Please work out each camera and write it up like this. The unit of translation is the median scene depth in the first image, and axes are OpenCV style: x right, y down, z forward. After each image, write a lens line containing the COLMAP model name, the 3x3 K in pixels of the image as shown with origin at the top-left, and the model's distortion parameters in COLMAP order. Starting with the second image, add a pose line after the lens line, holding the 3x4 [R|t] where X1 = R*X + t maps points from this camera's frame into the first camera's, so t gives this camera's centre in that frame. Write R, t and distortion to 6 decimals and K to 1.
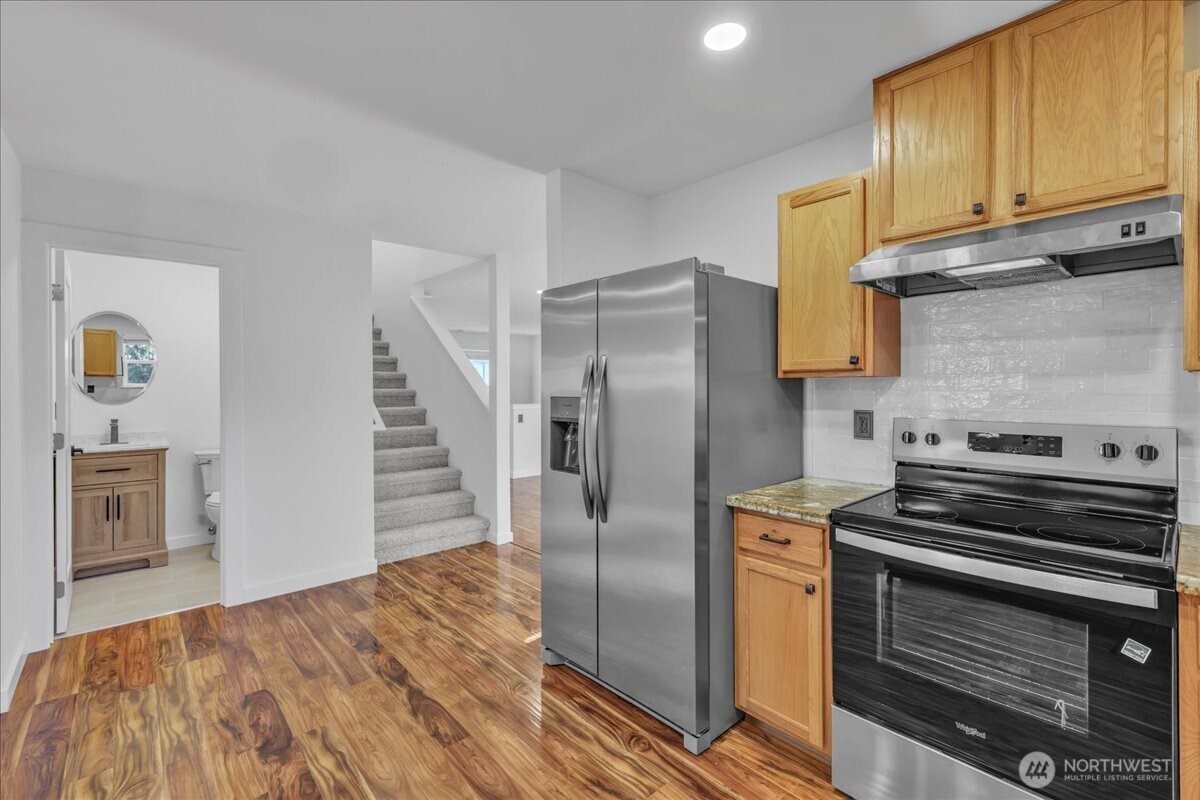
lens RADIAL K [[527.5, 0, 603.4], [0, 527.5, 394.3], [0, 0, 1]] dist [0.011448, -0.000028]
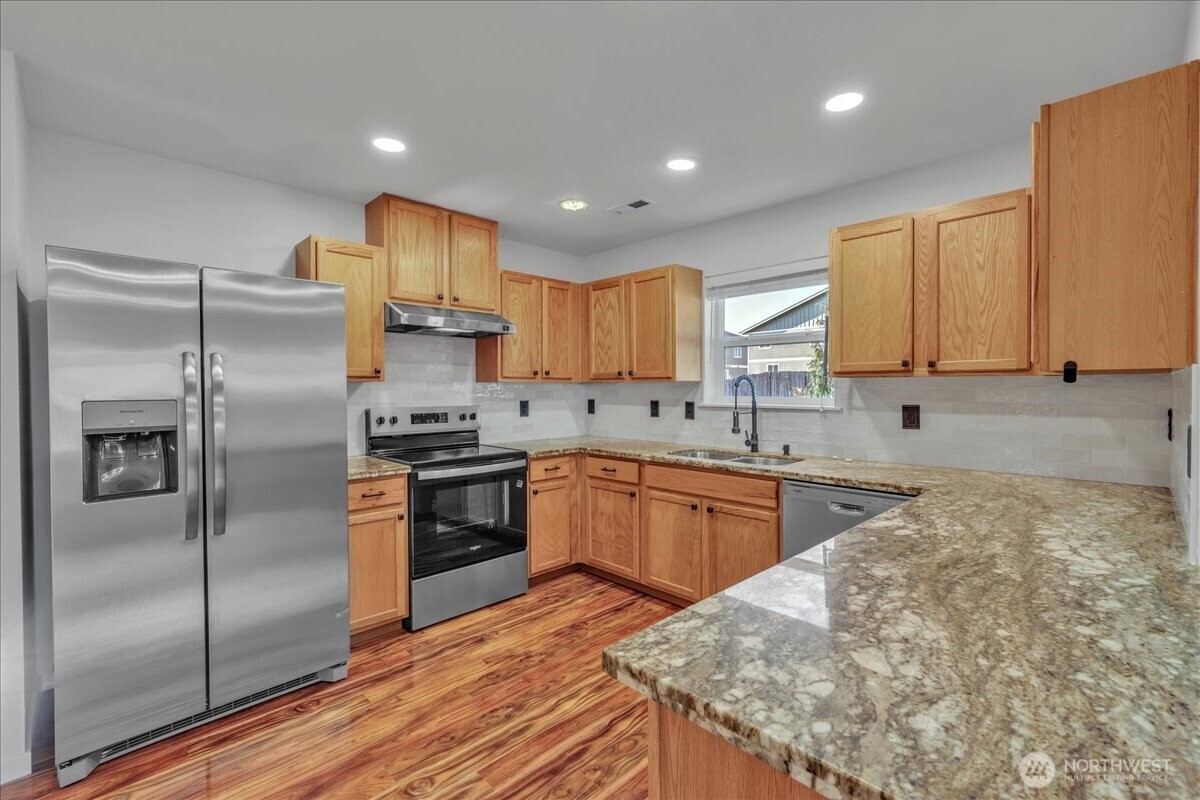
lens RADIAL K [[527.5, 0, 603.4], [0, 527.5, 394.3], [0, 0, 1]] dist [0.011448, -0.000028]
pose [[-0.039377, -0.008649, 0.999187, -1.157365], [0.013117, 0.999872, 0.009172, -0.002179], [-0.999138, 0.013467, -0.039259, 0.442001]]
